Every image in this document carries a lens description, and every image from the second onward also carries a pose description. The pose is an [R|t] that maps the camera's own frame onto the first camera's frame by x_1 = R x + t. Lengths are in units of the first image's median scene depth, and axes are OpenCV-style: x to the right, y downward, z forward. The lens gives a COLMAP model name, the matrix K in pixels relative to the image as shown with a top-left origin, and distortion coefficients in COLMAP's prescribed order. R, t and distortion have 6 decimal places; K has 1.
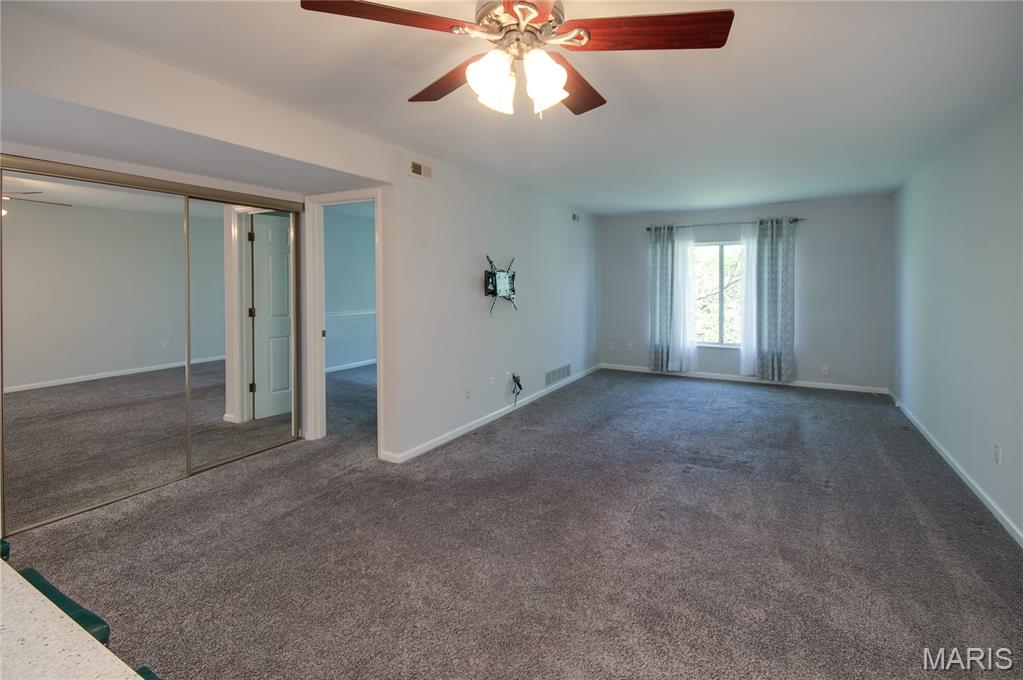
lens RADIAL K [[477.1, 0, 510.8], [0, 477.1, 295.8], [0, 0, 1]] dist [-0.000186, 0.000042]
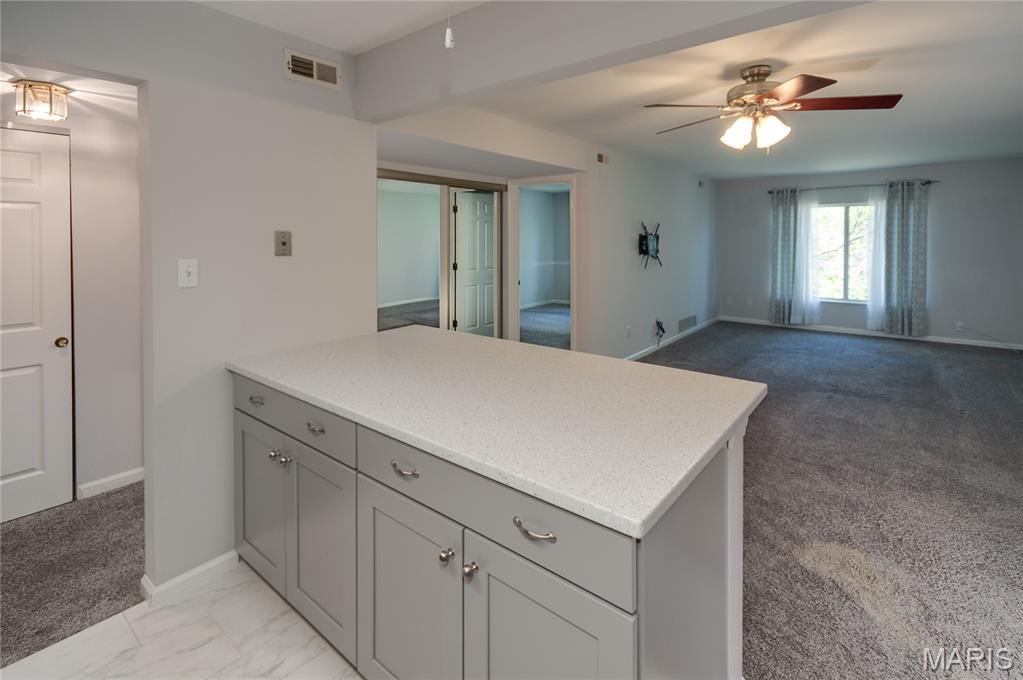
lens RADIAL K [[483.0, 0, 499.2], [0, 483.0, 255.1], [0, 0, 1]] dist [0.026286, -0.011453]
pose [[0.985243, 0.002849, -0.171136, -0.146163], [-0.001613, 0.999972, 0.007360, -0.005457], [0.171152, -0.006976, 0.985220, -0.219220]]
